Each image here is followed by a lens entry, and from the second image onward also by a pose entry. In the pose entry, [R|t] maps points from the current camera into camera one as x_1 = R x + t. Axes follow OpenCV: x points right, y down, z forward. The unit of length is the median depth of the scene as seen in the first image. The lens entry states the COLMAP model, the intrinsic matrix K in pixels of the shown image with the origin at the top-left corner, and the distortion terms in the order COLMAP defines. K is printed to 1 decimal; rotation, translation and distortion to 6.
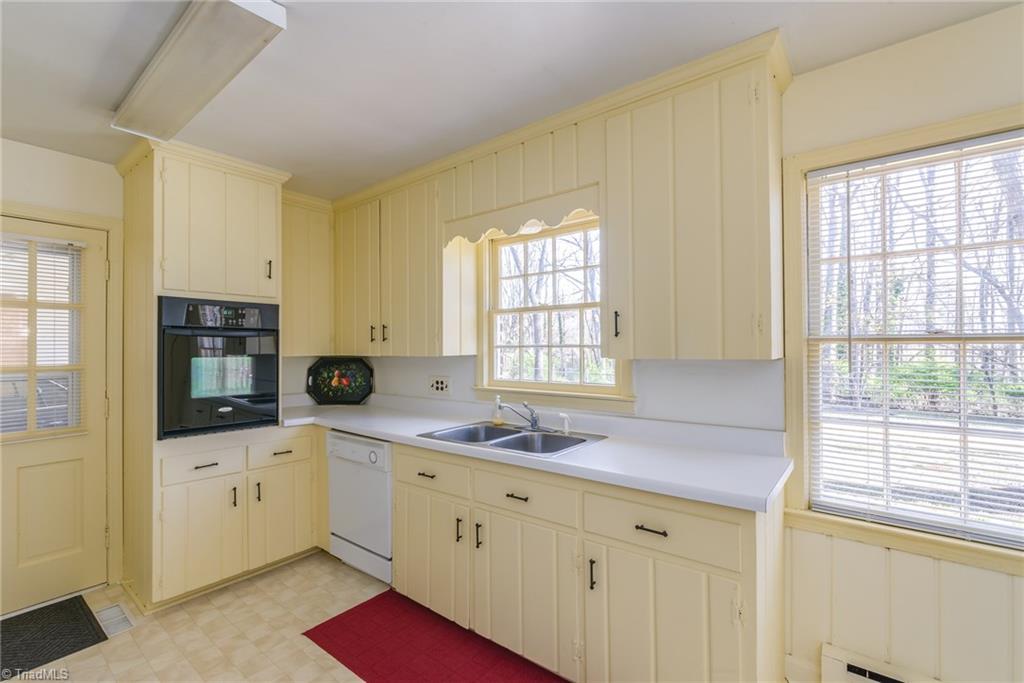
lens RADIAL K [[470.8, 0, 493.3], [0, 470.8, 342.0], [0, 0, 1]] dist [0.001396, -0.000022]
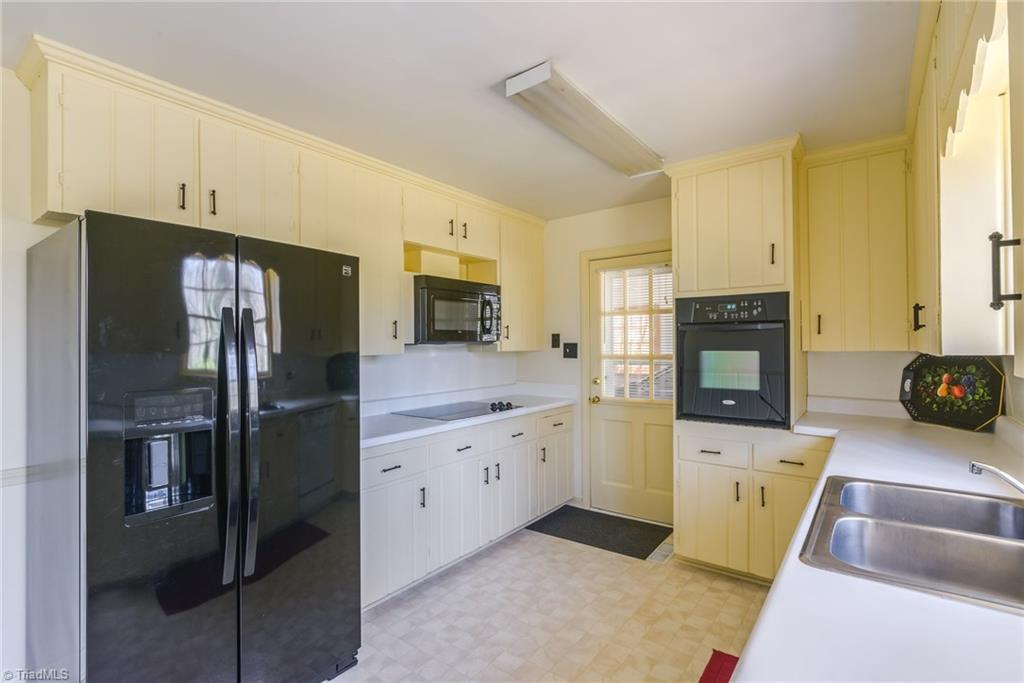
lens RADIAL K [[470.8, 0, 493.3], [0, 470.8, 342.0], [0, 0, 1]] dist [0.001396, -0.000022]
pose [[0.030263, -0.000826, -0.999542, 0.421433], [0.022188, 0.999754, -0.000155, 0.001823], [0.999296, -0.022173, 0.030274, 0.452338]]
